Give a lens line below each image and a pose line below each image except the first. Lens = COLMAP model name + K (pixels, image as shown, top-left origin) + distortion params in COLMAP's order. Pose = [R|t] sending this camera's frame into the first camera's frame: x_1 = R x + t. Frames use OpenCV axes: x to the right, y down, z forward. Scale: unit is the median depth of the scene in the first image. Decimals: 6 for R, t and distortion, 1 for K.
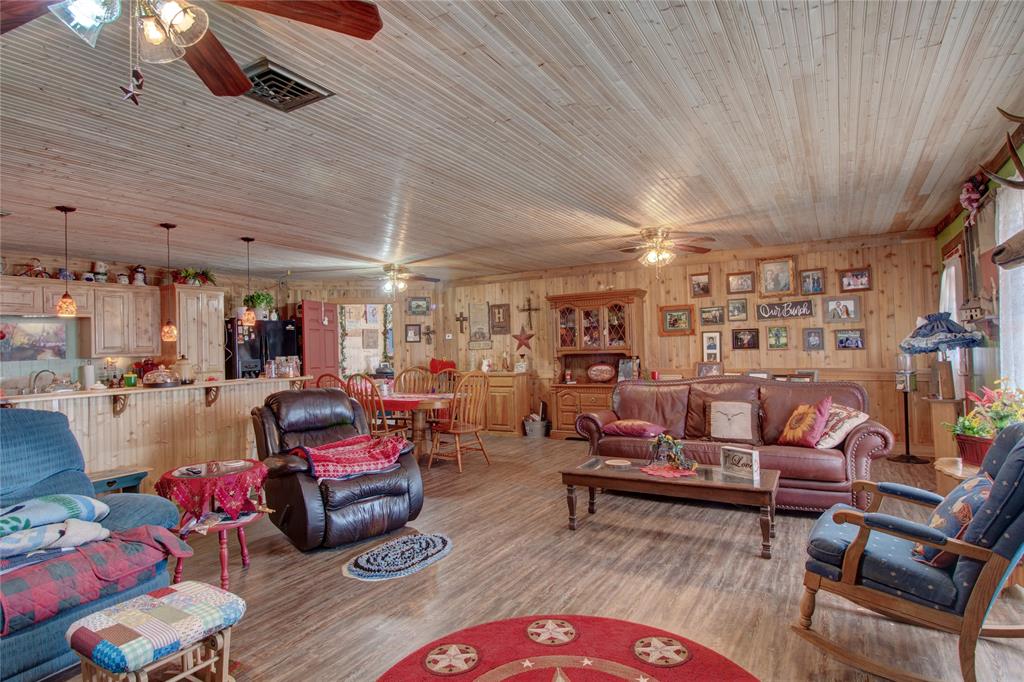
lens RADIAL K [[553.1, 0, 507.9], [0, 553.1, 338.3], [0, 0, 1]] dist [0.007240, -0.014548]
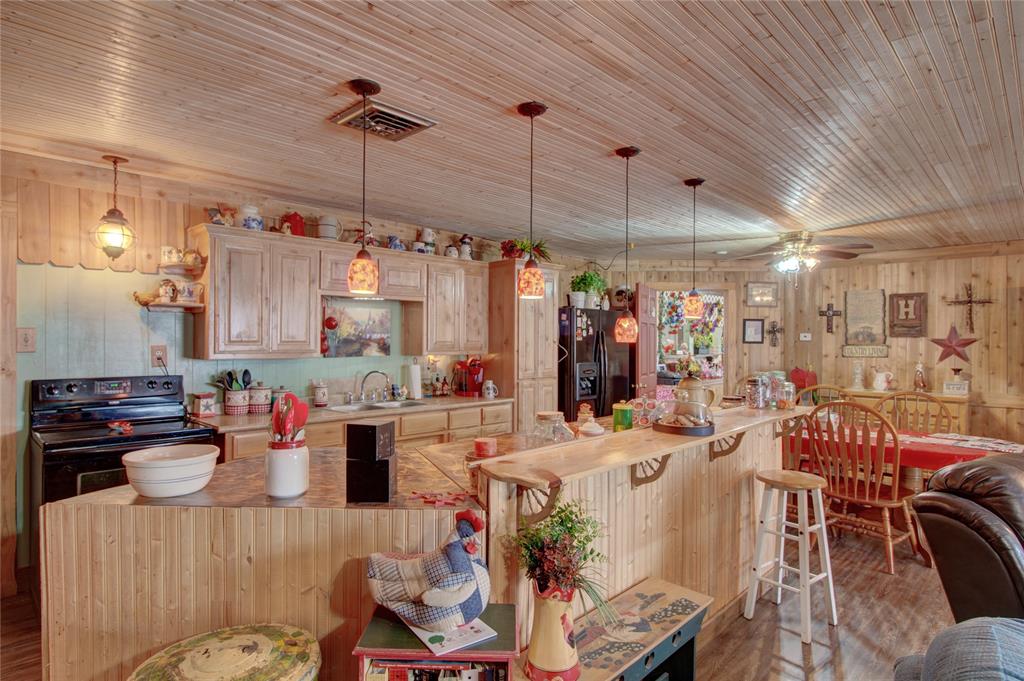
lens RADIAL K [[553.1, 0, 507.9], [0, 553.1, 337.8], [0, 0, 1]] dist [0.007240, -0.014548]
pose [[0.970762, 0.033537, -0.237689, -0.374098], [-0.029710, 0.999365, 0.019663, -0.005612], [0.238198, -0.012026, 0.971142, 0.240662]]
